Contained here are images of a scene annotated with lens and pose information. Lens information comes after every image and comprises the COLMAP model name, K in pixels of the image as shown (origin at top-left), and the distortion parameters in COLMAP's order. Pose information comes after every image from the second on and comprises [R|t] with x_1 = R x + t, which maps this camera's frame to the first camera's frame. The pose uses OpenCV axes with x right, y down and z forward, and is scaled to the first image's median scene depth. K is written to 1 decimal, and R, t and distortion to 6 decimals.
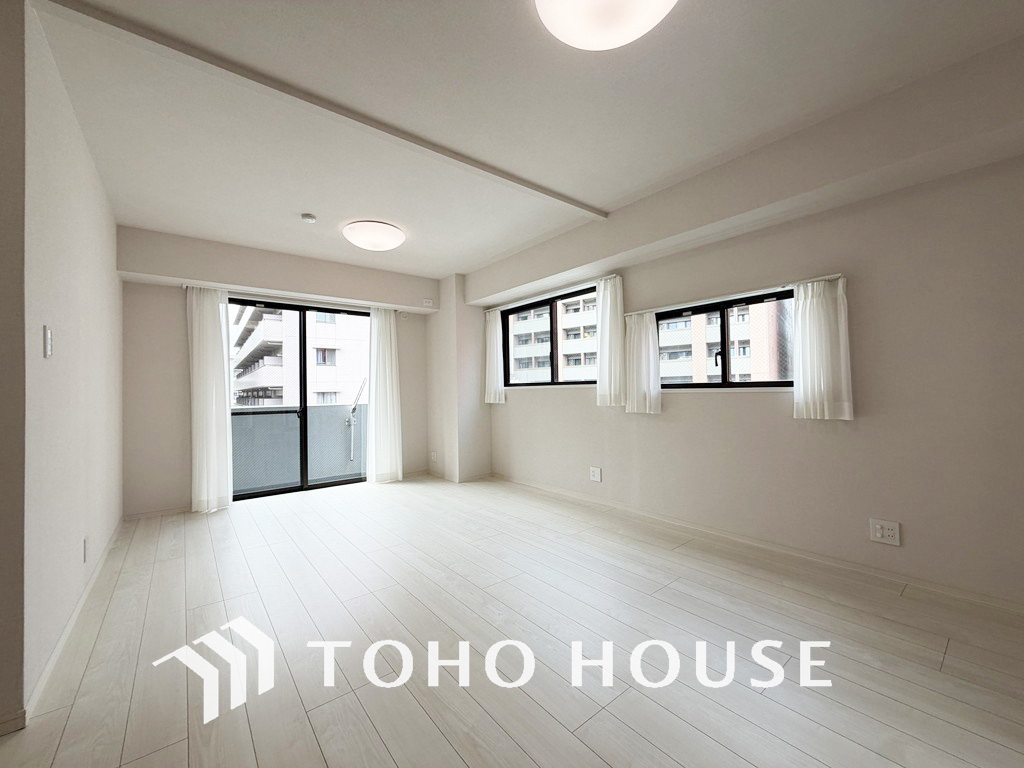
lens RADIAL K [[409.8, 0, 508.4], [0, 409.8, 382.9], [0, 0, 1]] dist [0.001249, 0.000556]
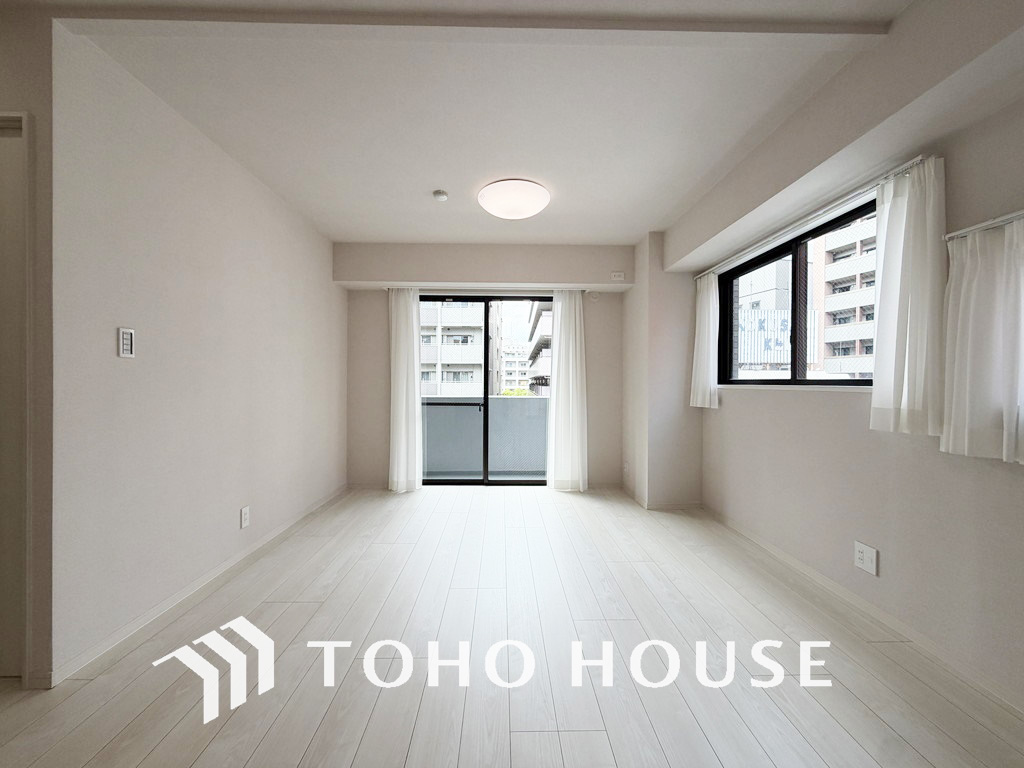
lens RADIAL K [[409.8, 0, 508.4], [0, 409.8, 382.9], [0, 0, 1]] dist [0.001249, 0.000556]
pose [[0.793952, 0.024204, -0.607499, 0.137195], [-0.009142, 0.999570, 0.027877, -0.009955], [0.607912, -0.016580, 0.793831, 0.258480]]
